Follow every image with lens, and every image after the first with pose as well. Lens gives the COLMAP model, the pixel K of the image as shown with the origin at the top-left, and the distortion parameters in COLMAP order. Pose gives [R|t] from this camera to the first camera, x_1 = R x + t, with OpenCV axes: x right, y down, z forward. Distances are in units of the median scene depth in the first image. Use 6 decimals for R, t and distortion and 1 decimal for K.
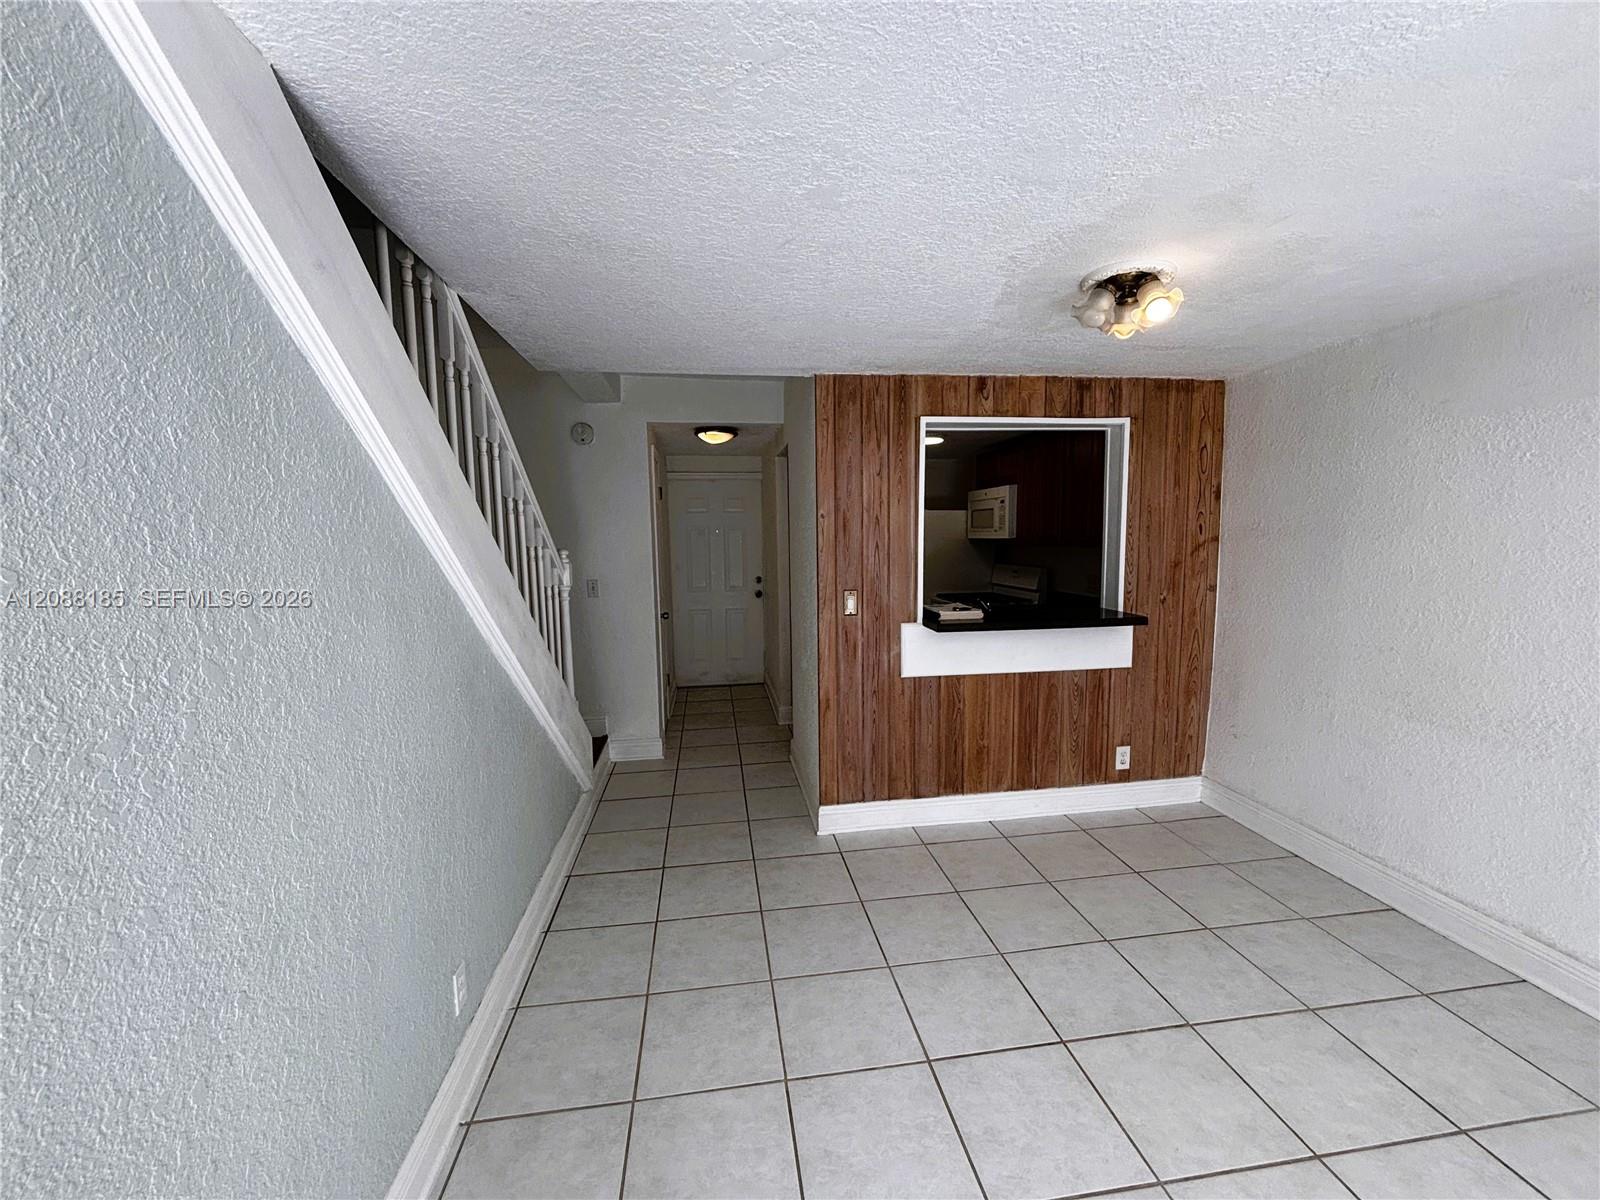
lens RADIAL K [[649.0, 0, 810.9], [0, 649.0, 587.3], [0, 0, 1]] dist [0.014420, -0.002180]
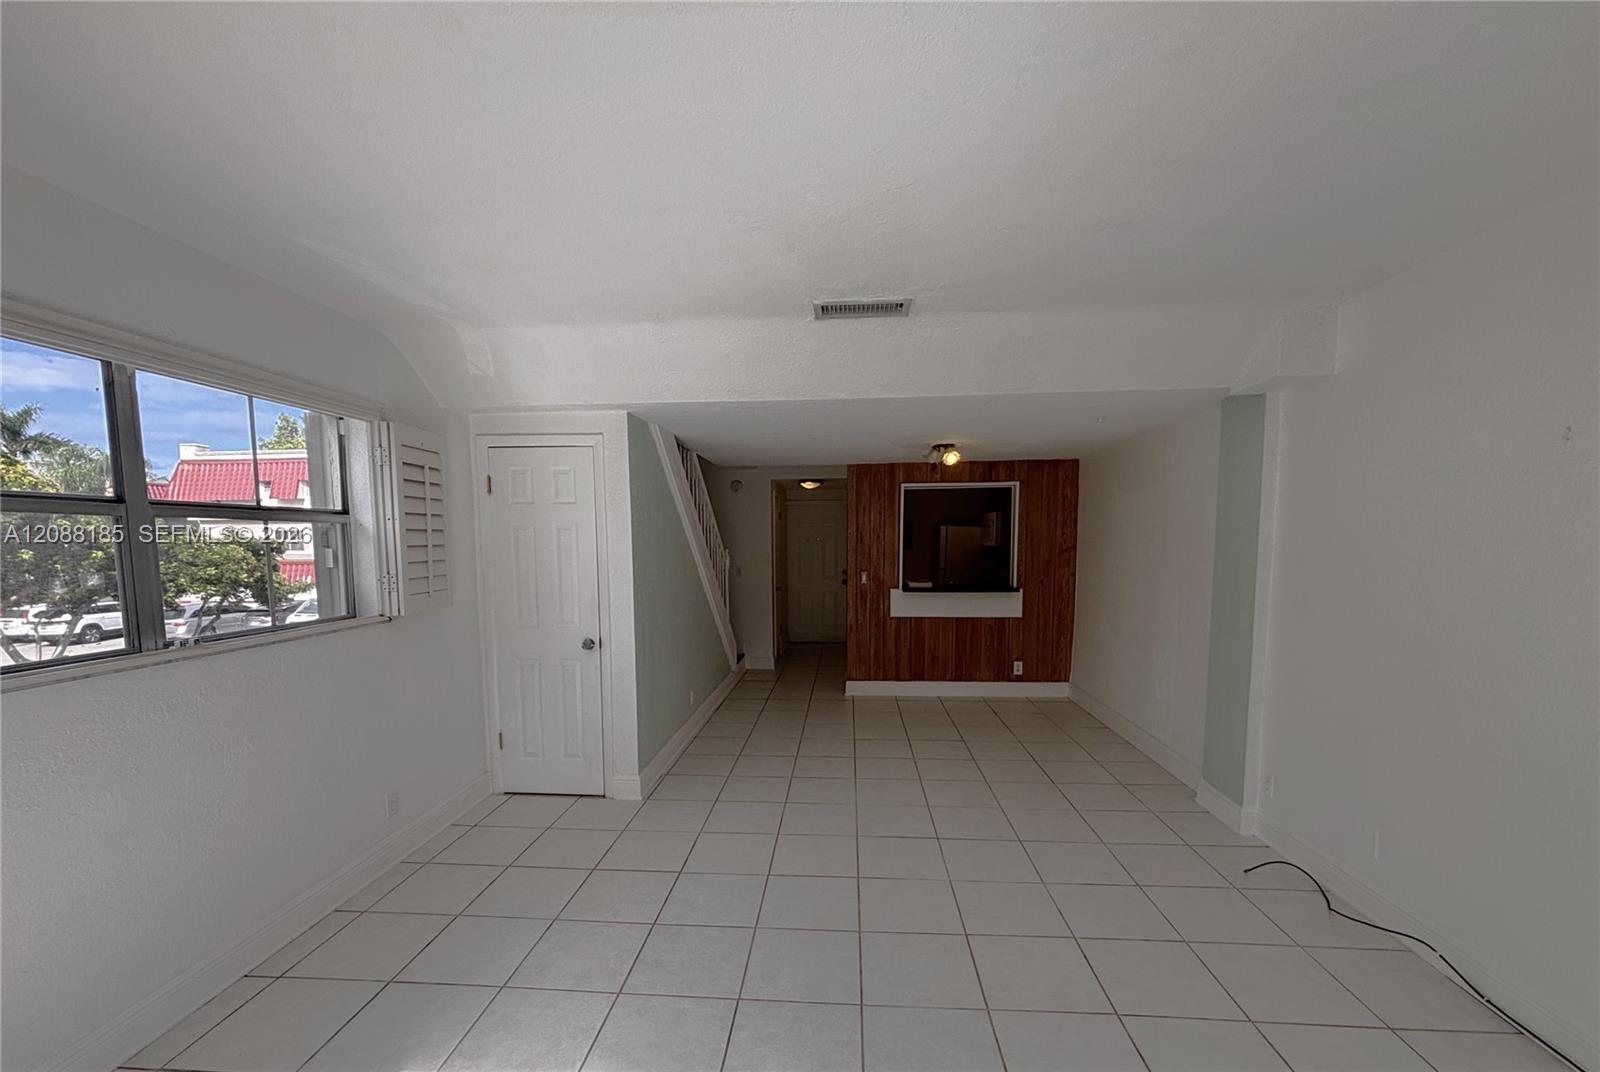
lens RADIAL K [[617.7, 0, 798.3], [0, 617.7, 541.2], [0, 0, 1]] dist [-0.001753, -0.000137]
pose [[0.974511, 0.007976, -0.224197, 0.273116], [-0.025007, 0.997002, -0.073228, 0.053874], [0.222941, 0.076968, 0.971789, -0.836413]]
